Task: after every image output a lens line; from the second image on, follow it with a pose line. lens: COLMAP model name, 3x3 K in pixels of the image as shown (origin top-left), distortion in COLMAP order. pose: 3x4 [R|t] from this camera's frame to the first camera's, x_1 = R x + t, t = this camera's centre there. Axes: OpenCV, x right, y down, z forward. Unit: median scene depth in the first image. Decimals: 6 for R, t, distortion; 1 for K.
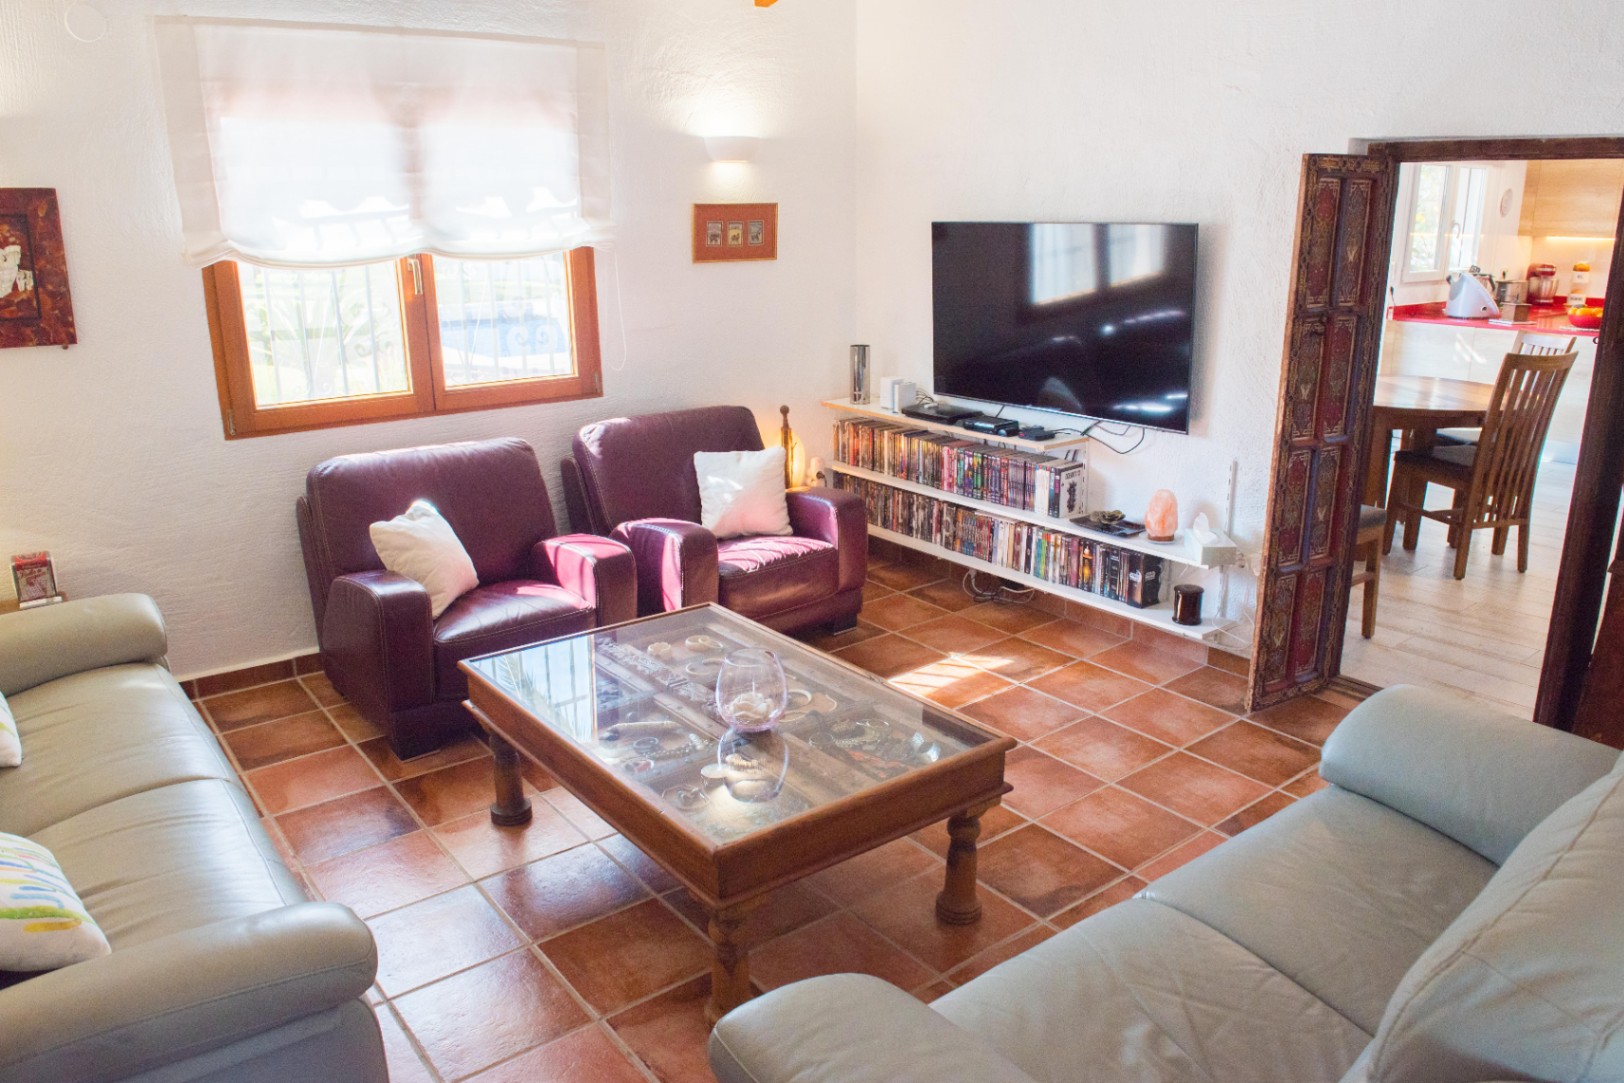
lens RADIAL K [[1158.2, 0, 812.0], [0, 1158.2, 541.5], [0, 0, 1]] dist [-0.064276, 0.001391]
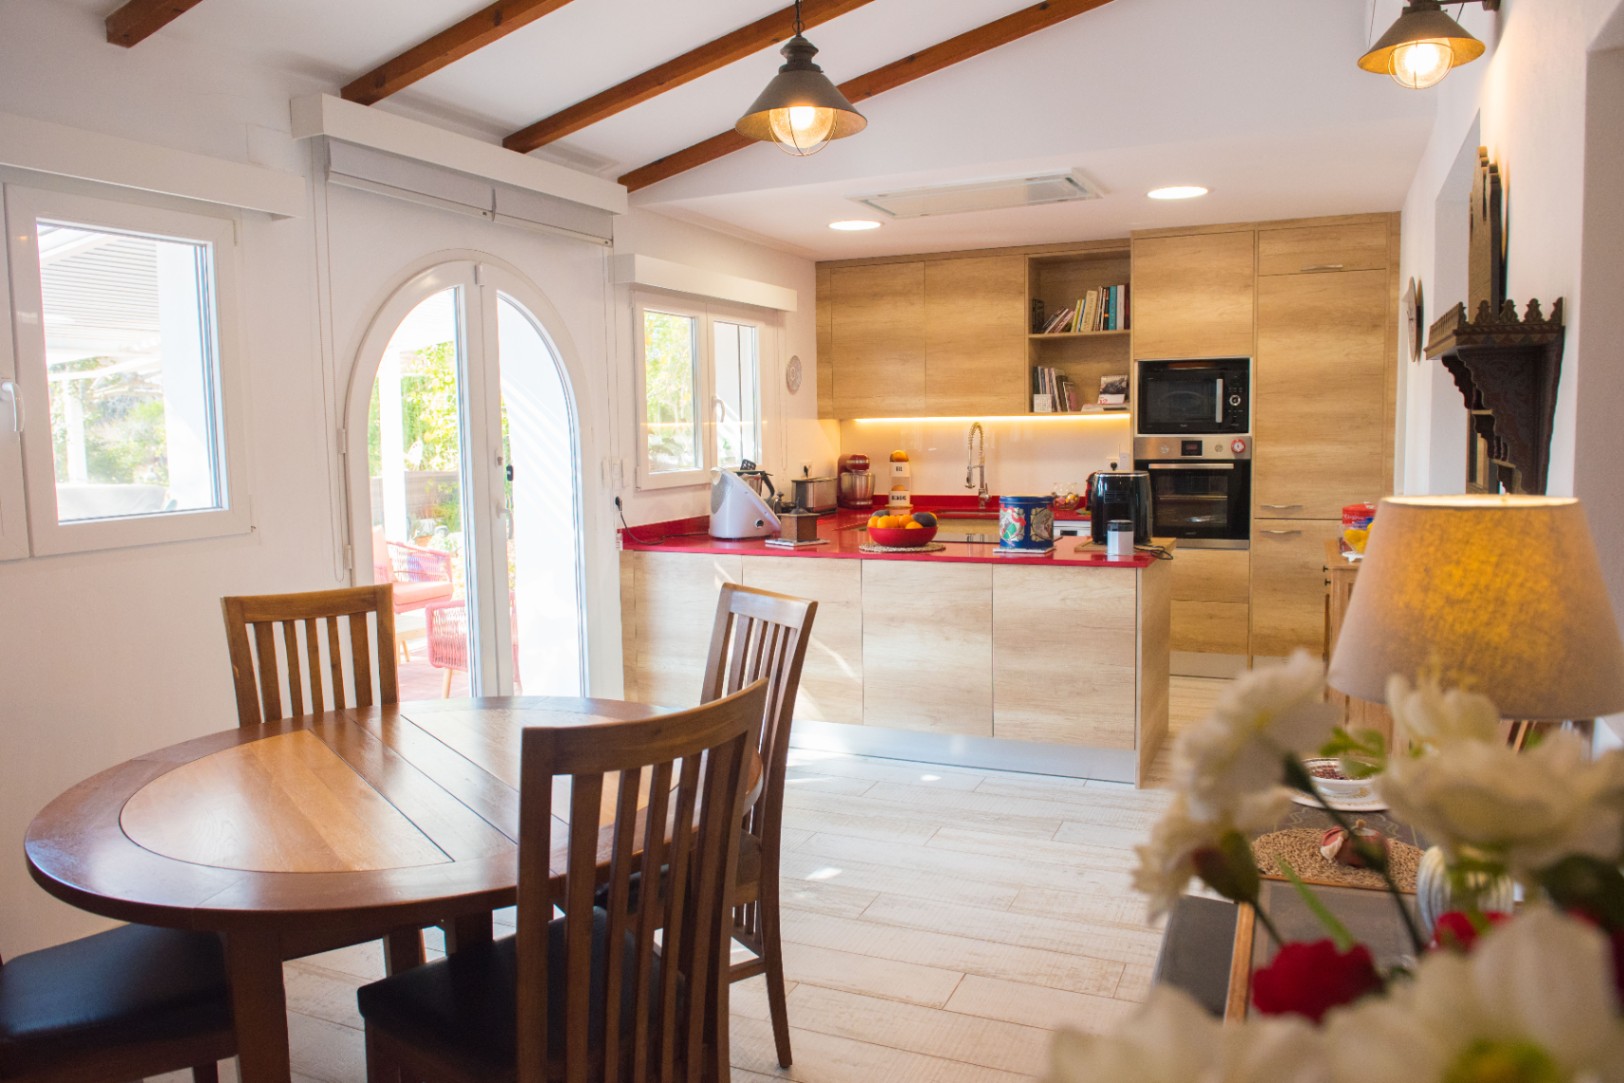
lens RADIAL K [[1158.2, 0, 812.0], [0, 1158.2, 541.5], [0, 0, 1]] dist [-0.064276, 0.001391]
pose [[0.888920, -0.053381, 0.454941, 0.281524], [0.134418, 0.979860, -0.147671, -0.082591], [-0.437895, 0.192420, 0.878193, 0.355551]]
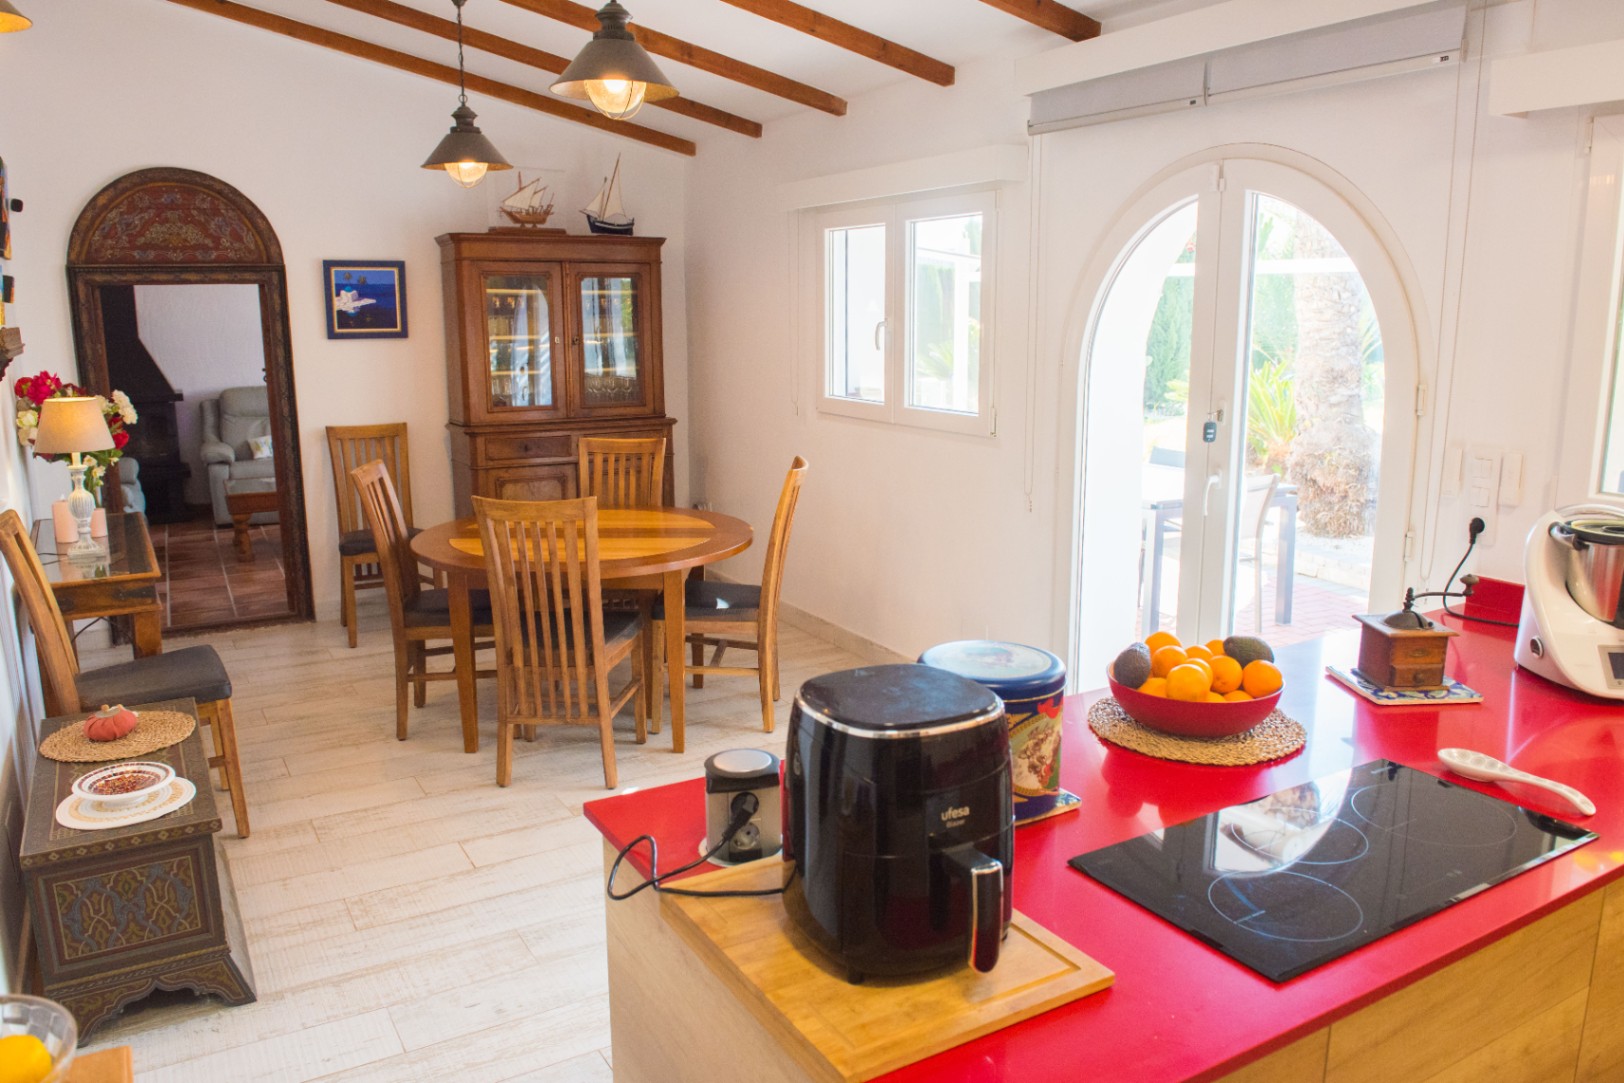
lens RADIAL K [[1158.2, 0, 812.0], [0, 1158.2, 541.5], [0, 0, 1]] dist [-0.064276, 0.001391]
pose [[-0.135475, 0.209872, -0.968298, 0.783413], [-0.261288, 0.935142, 0.239243, -0.222004], [0.955706, 0.285416, -0.071852, 0.744531]]
